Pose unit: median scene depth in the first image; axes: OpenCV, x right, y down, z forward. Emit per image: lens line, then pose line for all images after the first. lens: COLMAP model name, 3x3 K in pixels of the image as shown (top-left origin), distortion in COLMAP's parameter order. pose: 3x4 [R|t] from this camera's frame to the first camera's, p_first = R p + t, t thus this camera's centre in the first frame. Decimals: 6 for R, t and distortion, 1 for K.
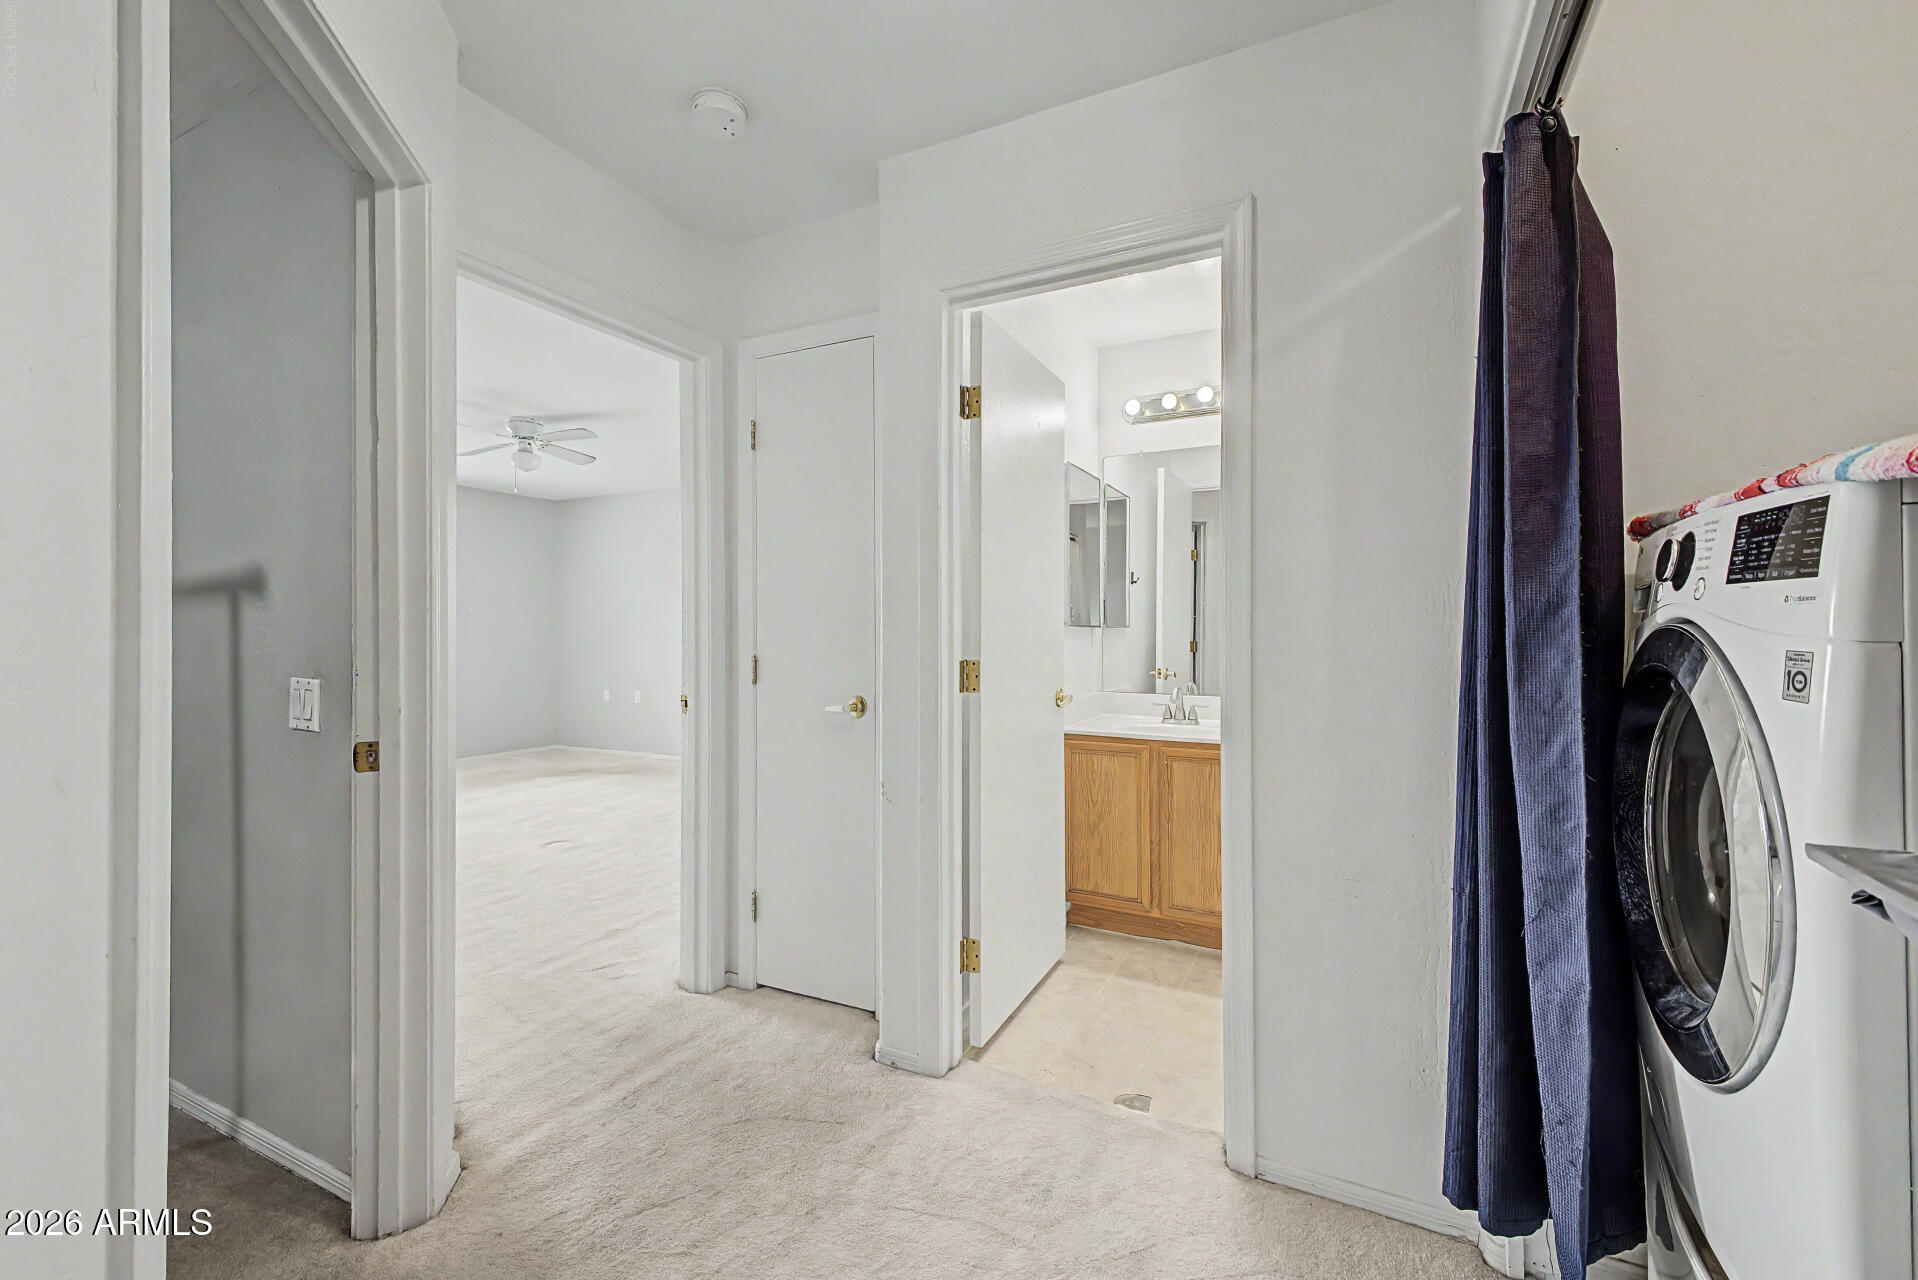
lens RADIAL K [[755.7, 0, 965.1], [0, 755.7, 634.0], [0, 0, 1]] dist [0.018465, -0.006546]
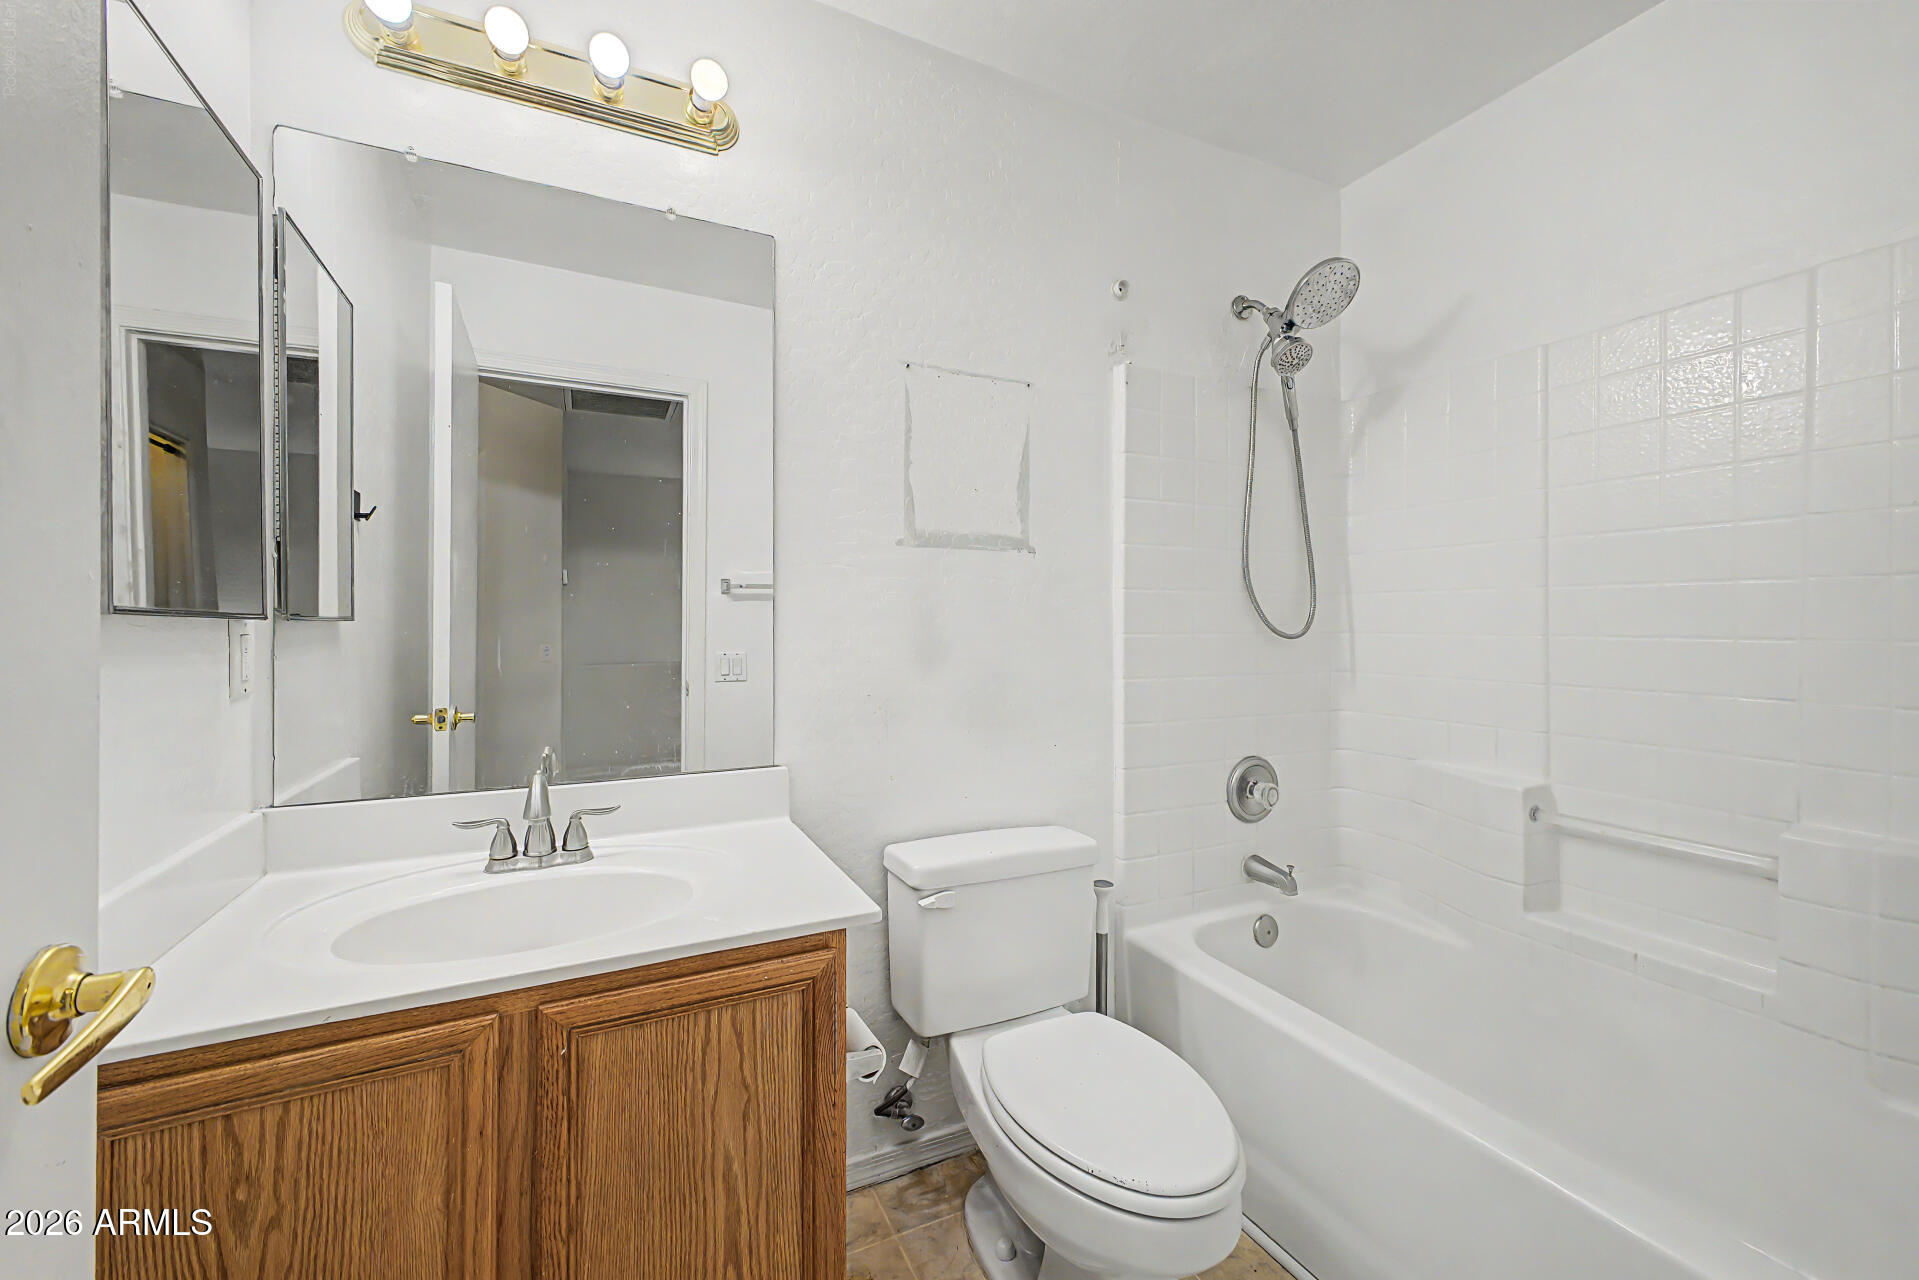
lens RADIAL K [[756.1, 0, 965.6], [0, 756.1, 634.0], [0, 0, 1]] dist [0.018465, -0.006546]
pose [[0.589232, -0.004775, 0.807950, 0.087374], [-0.005145, 0.999940, 0.009662, -0.006367], [-0.807947, -0.009850, 0.589172, 0.543660]]
